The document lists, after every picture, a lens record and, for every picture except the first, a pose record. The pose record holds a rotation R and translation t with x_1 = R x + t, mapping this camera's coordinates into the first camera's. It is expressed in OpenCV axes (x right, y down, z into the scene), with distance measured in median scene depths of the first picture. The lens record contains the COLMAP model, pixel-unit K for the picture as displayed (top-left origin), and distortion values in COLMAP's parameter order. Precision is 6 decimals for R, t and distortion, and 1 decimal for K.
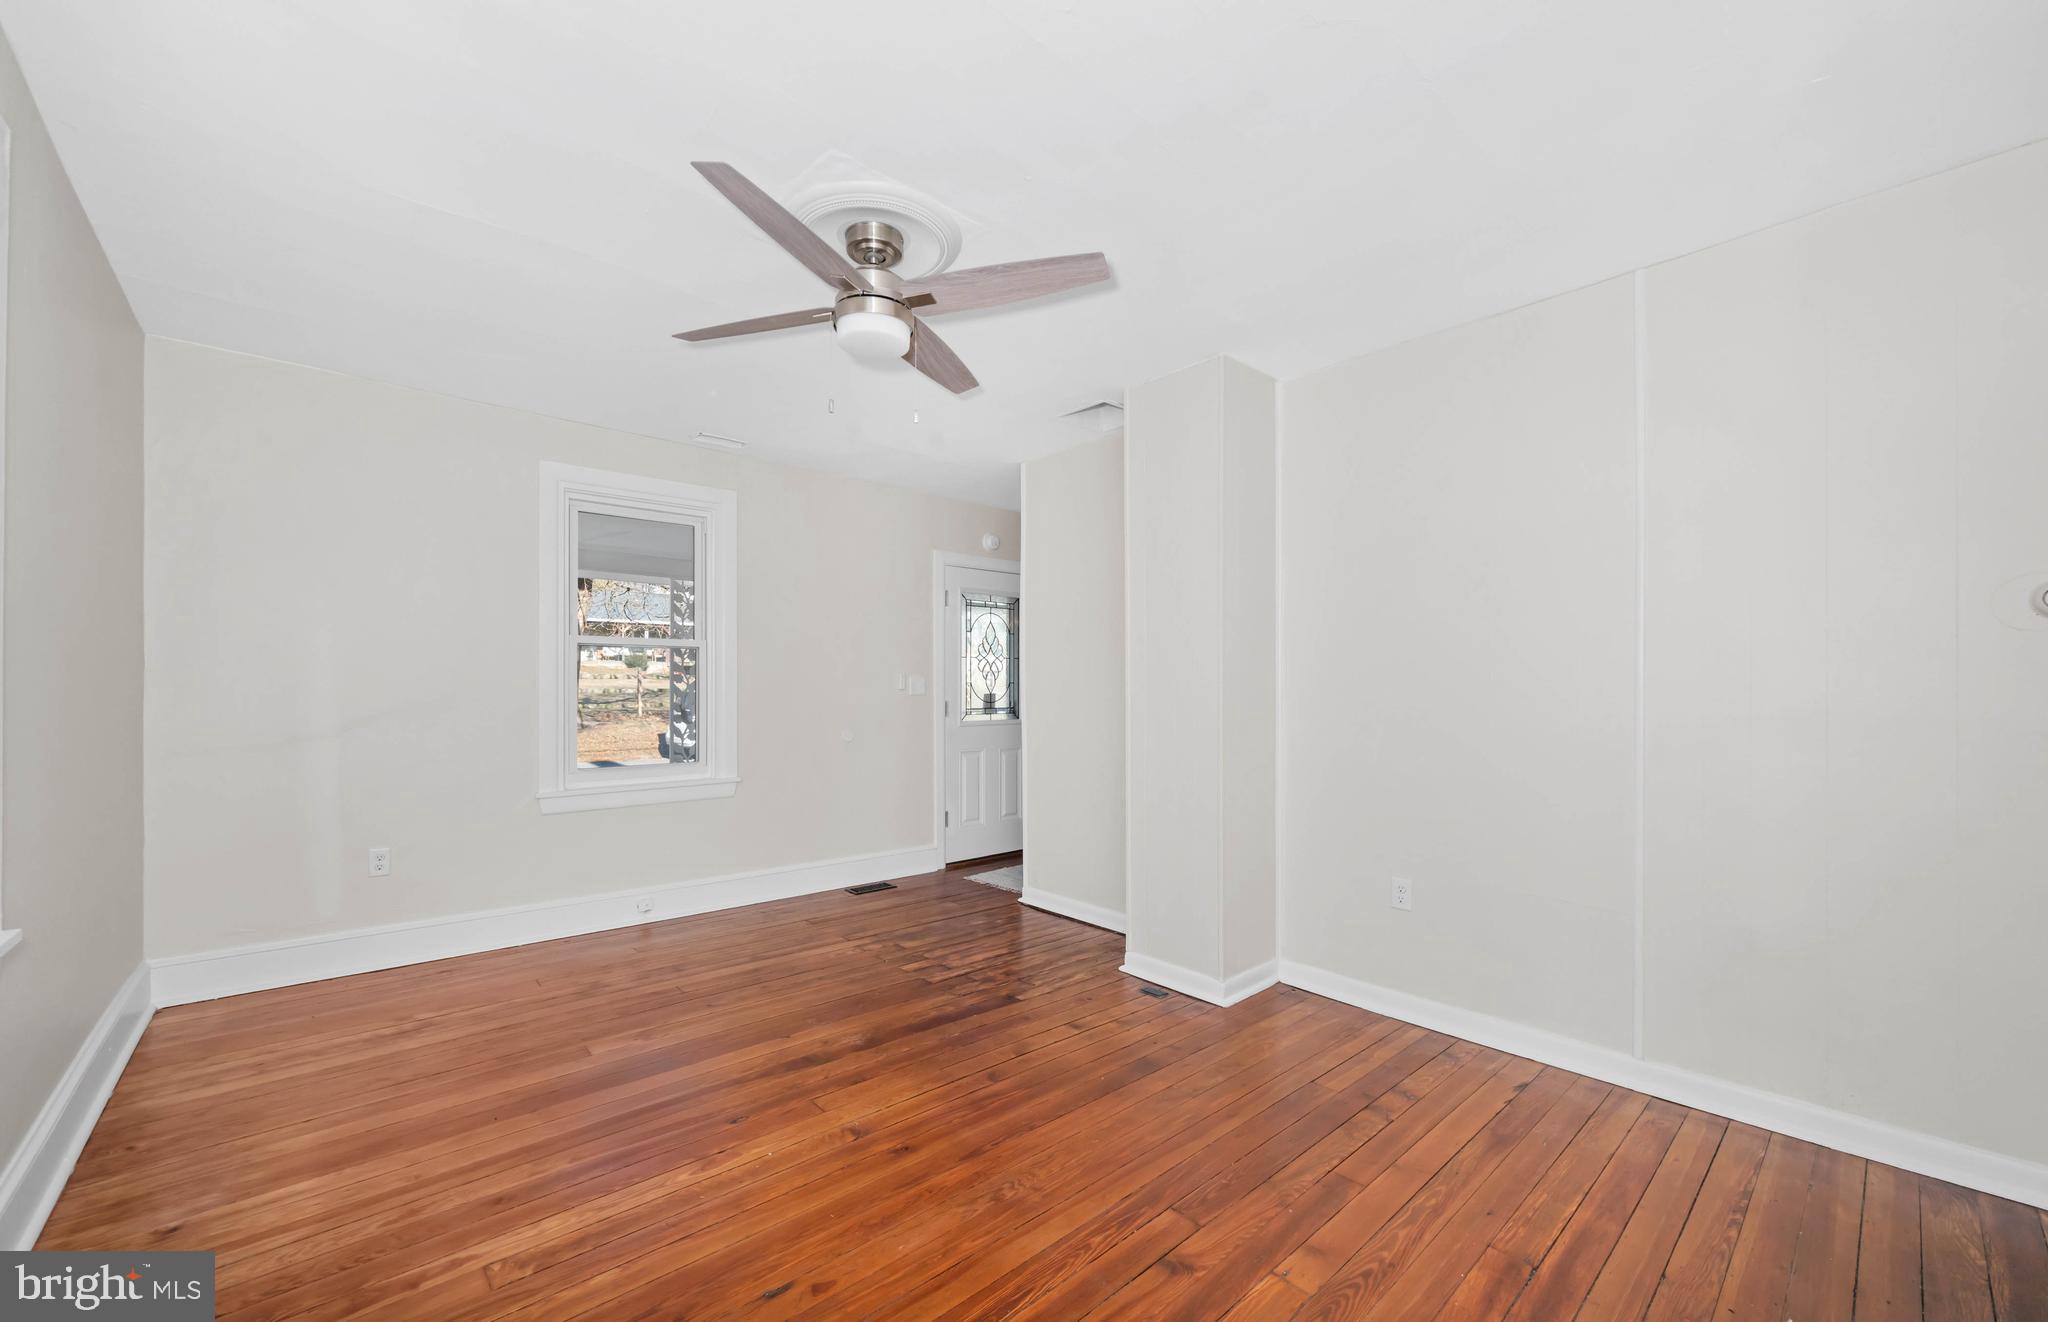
lens RADIAL K [[792.8, 0, 1022.8], [0, 792.8, 676.3], [0, 0, 1]] dist [-0.006546, -0.000068]
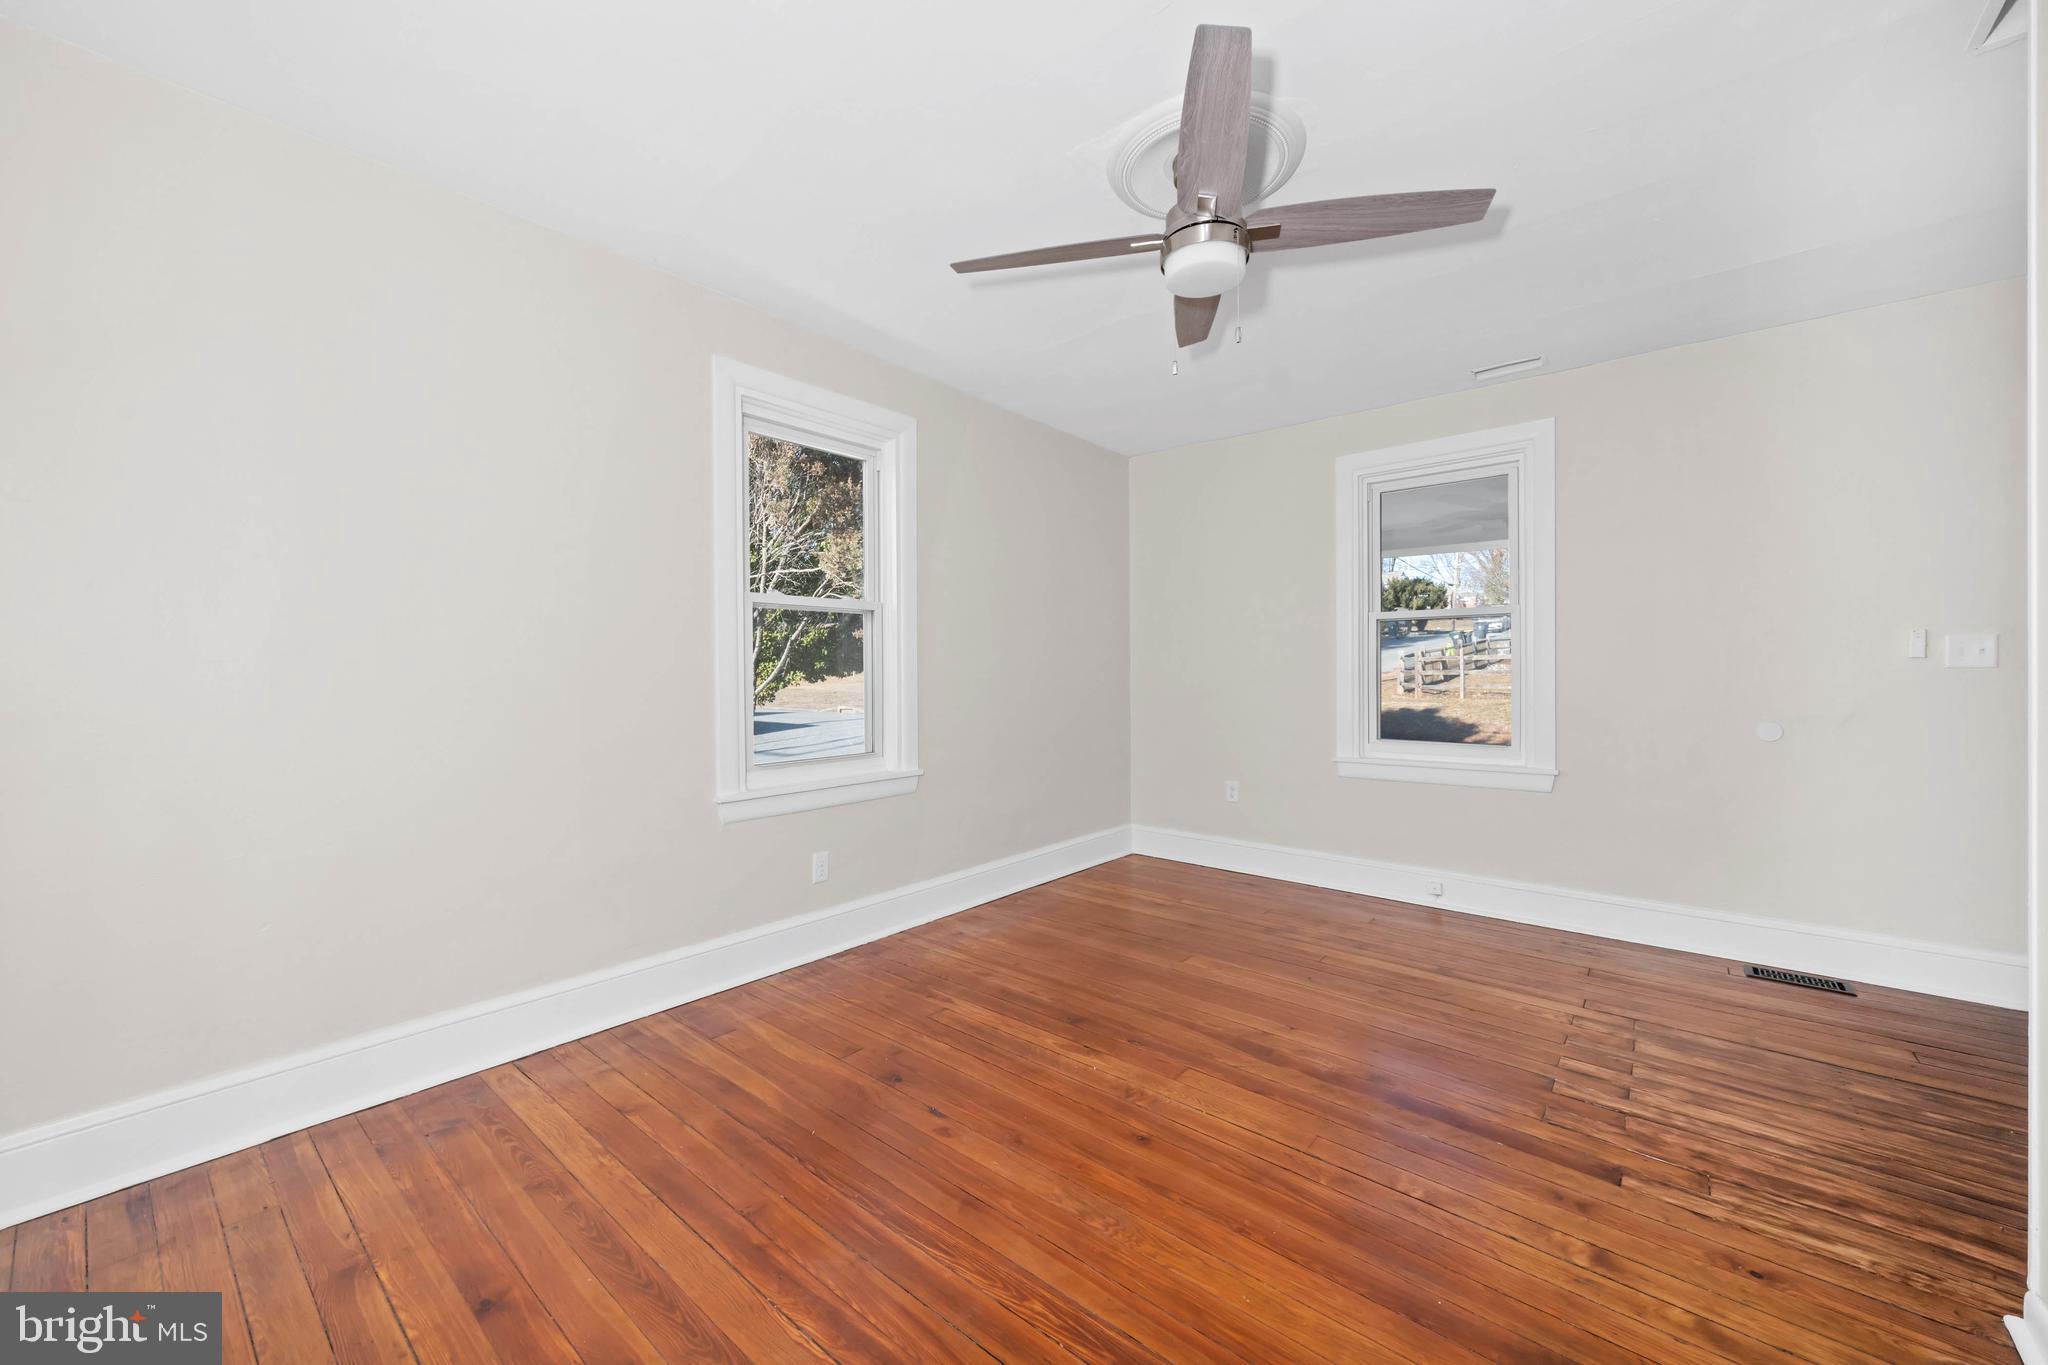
lens RADIAL K [[782.8, 0, 1017.5], [0, 782.8, 673.9], [0, 0, 1]] dist [-0.003057, 0.000324]
pose [[0.138958, 0.000884, -0.990298, 0.476057], [0.019943, 0.999794, 0.003691, 0.020182], [0.990097, -0.020262, 0.138911, 0.458479]]
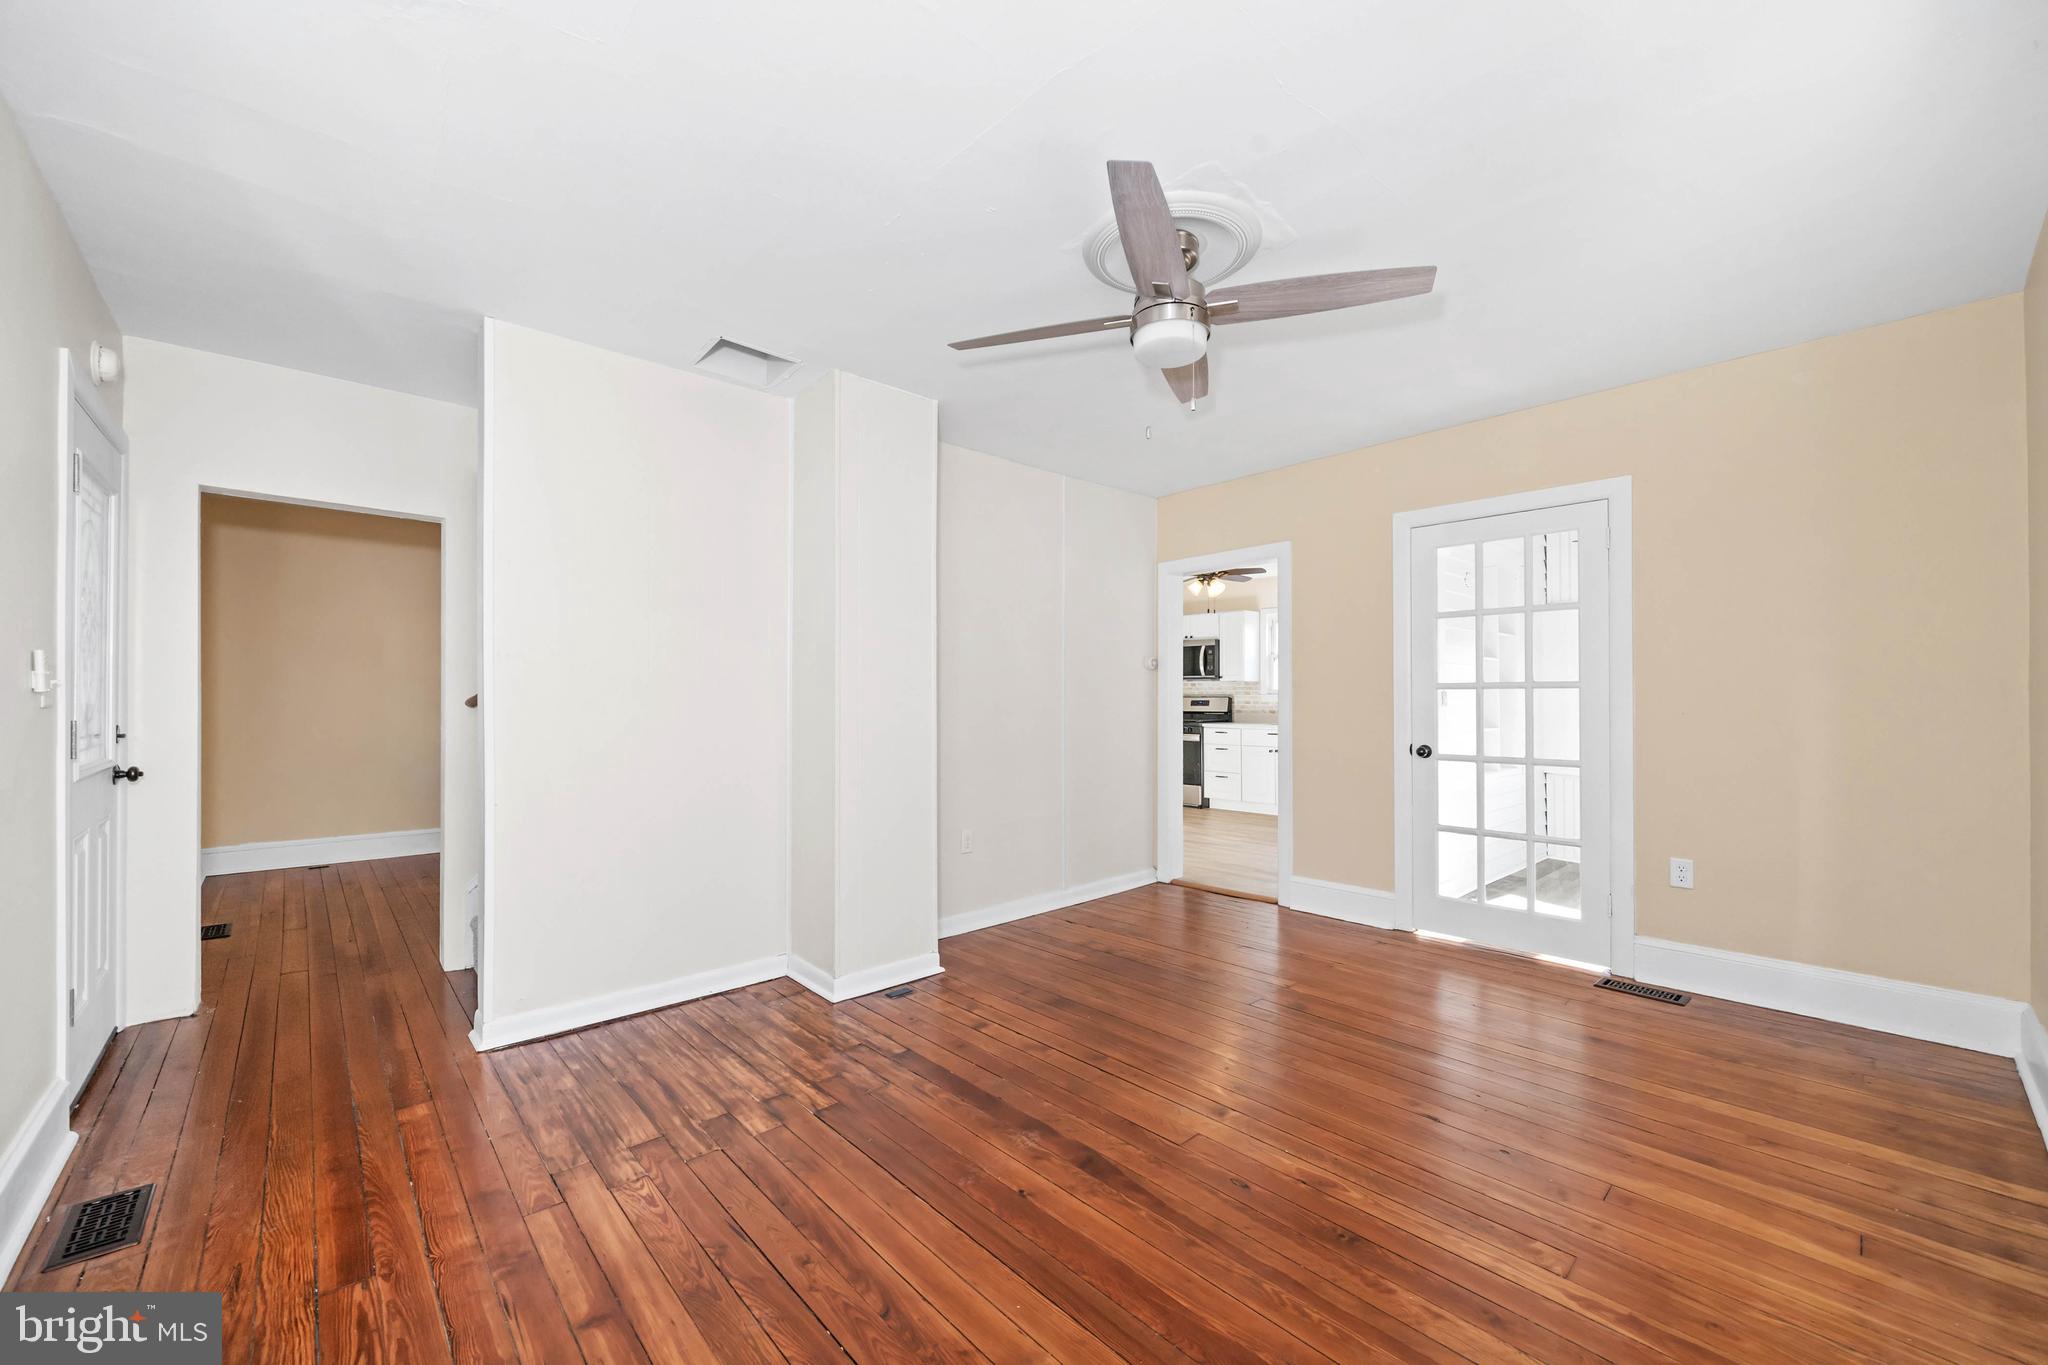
lens RADIAL K [[782.8, 0, 1020.7], [0, 782.8, 689.3], [0, 0, 1]] dist [-0.003057, 0.000324]
pose [[-0.006940, 0.008913, 0.999936, -0.816808], [-0.018713, 0.999784, -0.009042, 0.016041], [-0.999801, -0.018774, -0.006771, 0.836391]]
